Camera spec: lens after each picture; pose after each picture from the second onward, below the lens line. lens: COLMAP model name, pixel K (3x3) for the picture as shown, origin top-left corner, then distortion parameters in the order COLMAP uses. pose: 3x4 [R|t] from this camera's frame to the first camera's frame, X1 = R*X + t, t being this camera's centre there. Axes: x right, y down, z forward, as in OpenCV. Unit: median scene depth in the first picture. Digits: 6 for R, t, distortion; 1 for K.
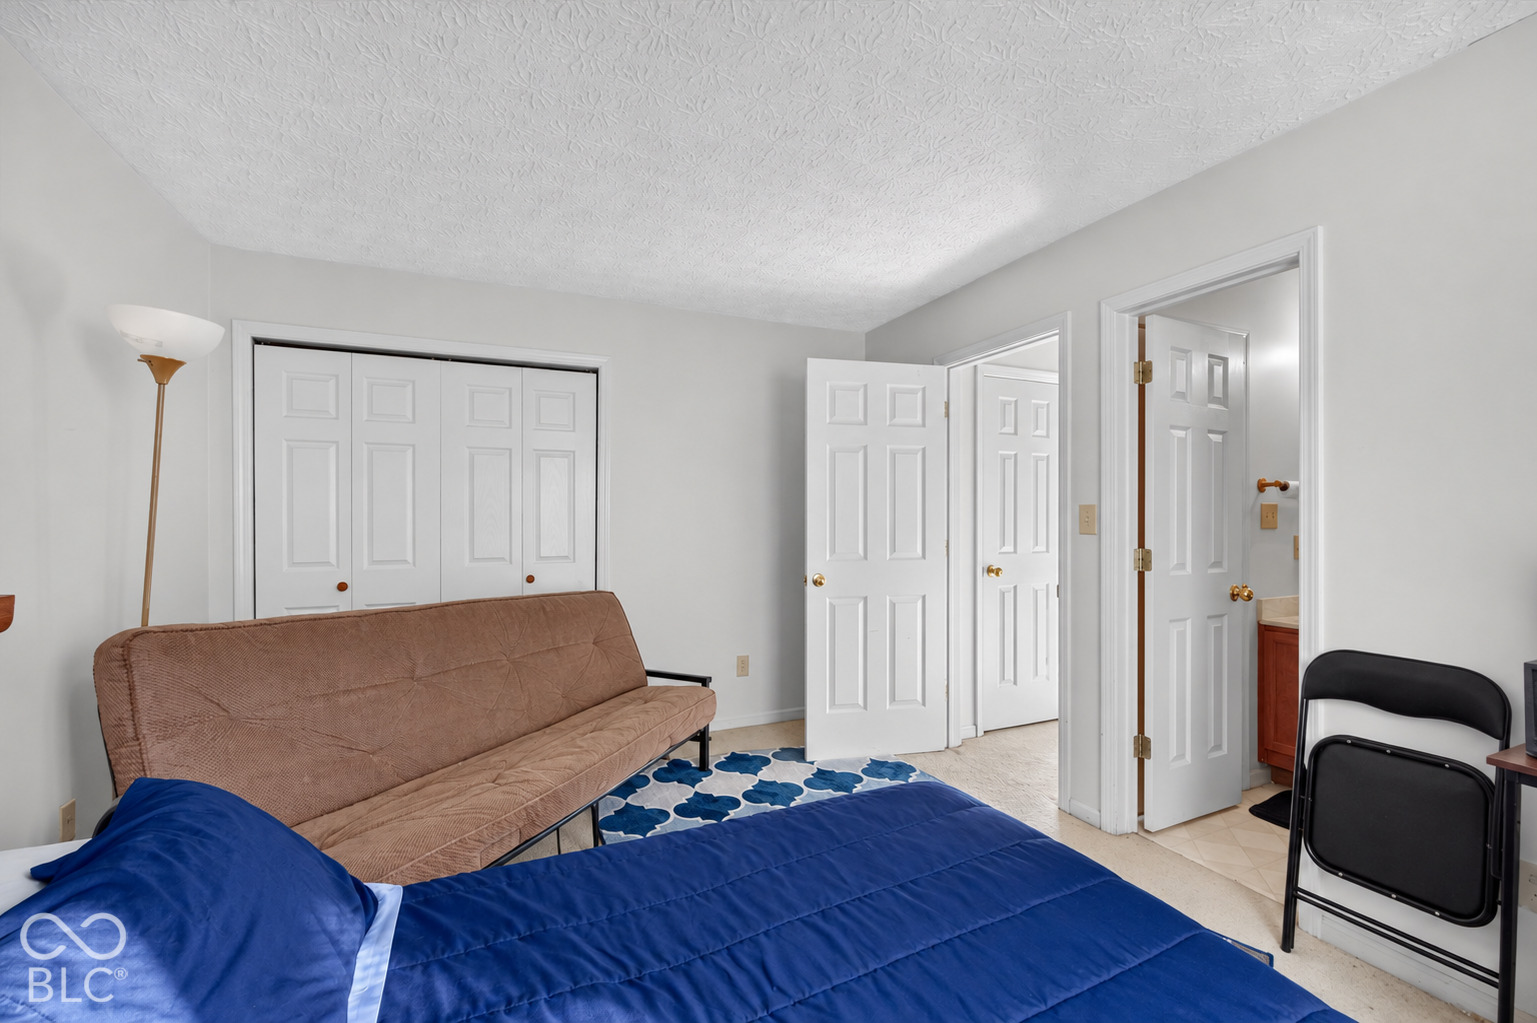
lens RADIAL K [[645.0, 0, 766.8], [0, 645.0, 514.7], [0, 0, 1]] dist [0.000863, -0.000090]
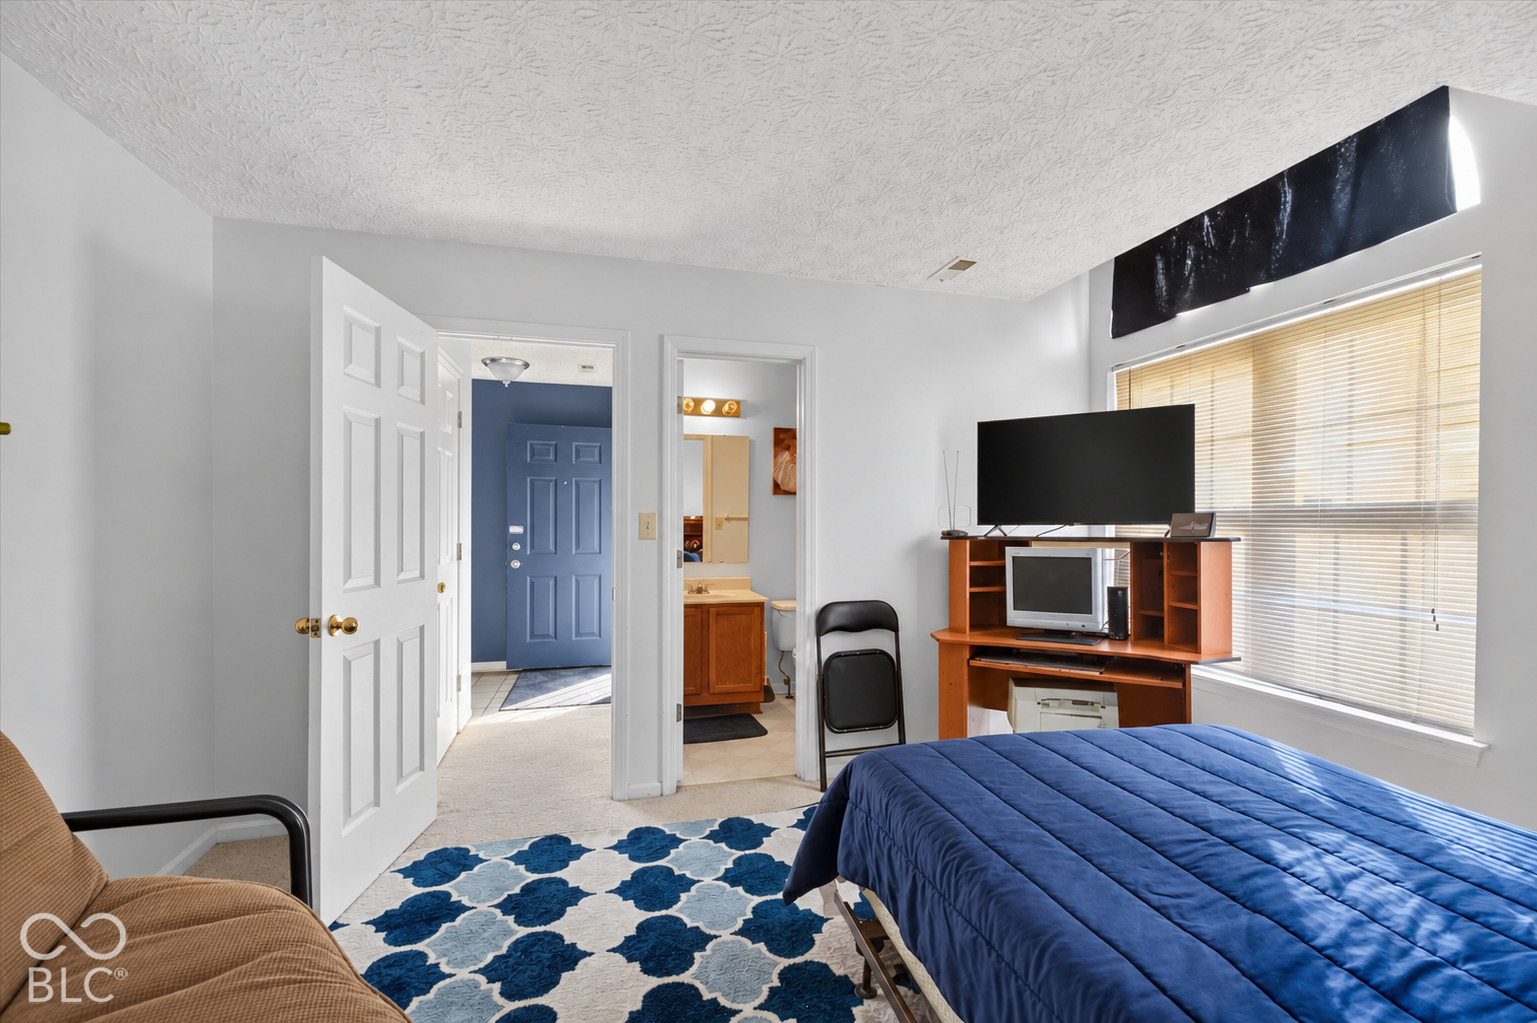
lens RADIAL K [[645.0, 0, 766.8], [0, 645.0, 514.7], [0, 0, 1]] dist [0.000863, -0.000090]
pose [[0.206268, 0.013998, 0.978395, -0.553722], [0.004833, 0.999871, -0.015324, 0.008389], [-0.978484, 0.007890, 0.206174, 0.568440]]
